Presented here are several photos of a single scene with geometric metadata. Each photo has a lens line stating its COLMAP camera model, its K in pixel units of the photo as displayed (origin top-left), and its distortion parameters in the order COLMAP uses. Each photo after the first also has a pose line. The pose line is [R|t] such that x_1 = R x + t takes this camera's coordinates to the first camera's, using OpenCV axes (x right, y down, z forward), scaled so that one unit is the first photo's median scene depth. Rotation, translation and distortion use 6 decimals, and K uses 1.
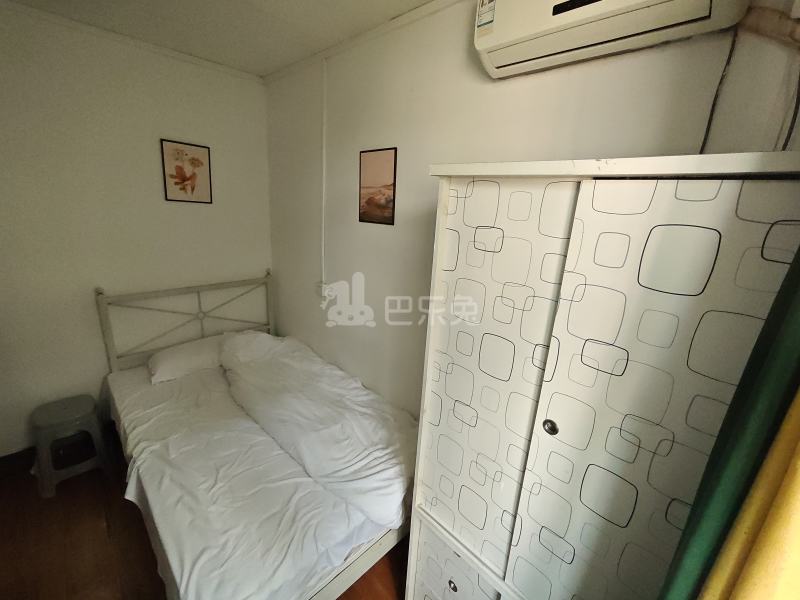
lens RADIAL K [[345.4, 0, 396.9], [0, 345.4, 297.0], [0, 0, 1]] dist [-0.012523, 0.006186]
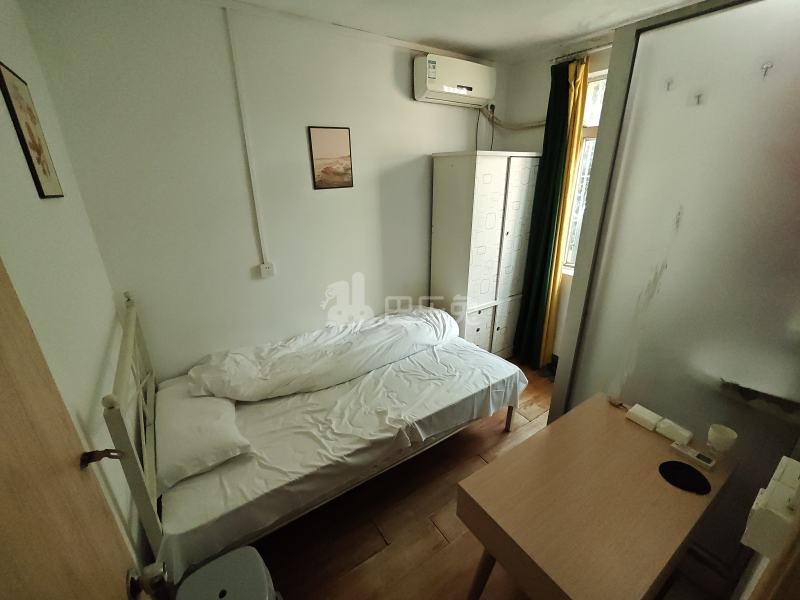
lens RADIAL K [[345.4, 0, 396.9], [0, 345.4, 297.0], [0, 0, 1]] dist [-0.012523, 0.006186]
pose [[0.173466, -0.393714, 0.902717, -2.203417], [0.288250, 0.896770, 0.335730, -0.365431], [-0.941712, 0.201971, 0.269048, 0.910654]]
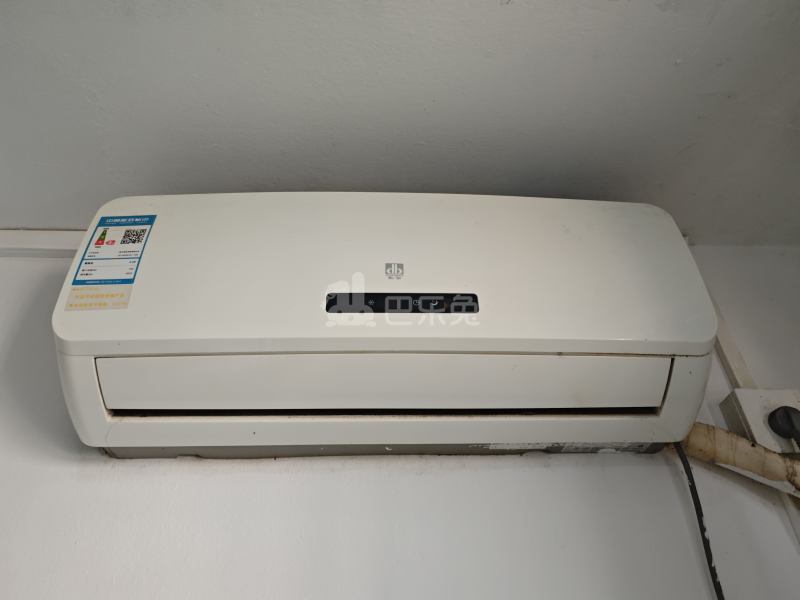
lens RADIAL K [[581.3, 0, 400.0], [0, 581.3, 300.0], [0, 0, 1]] dist [0.001004, 0.000418]
pose [[0.659071, 0.420229, 0.623724, 0.110640], [0.273566, 0.638569, -0.719300, -0.325516], [-0.700562, 0.644699, 0.305902, 0.658251]]
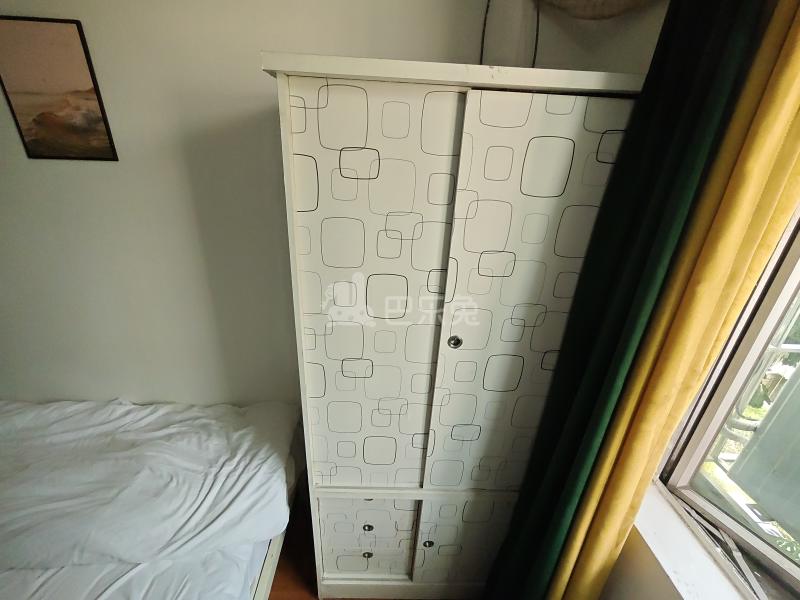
lens RADIAL K [[345.4, 0, 396.9], [0, 345.4, 297.0], [0, 0, 1]] dist [-0.012523, 0.006186]
pose [[0.680847, -0.312312, 0.662502, -0.256239], [0.192403, 0.949028, 0.249653, -0.043125], [-0.706703, -0.042508, 0.706233, 0.275439]]
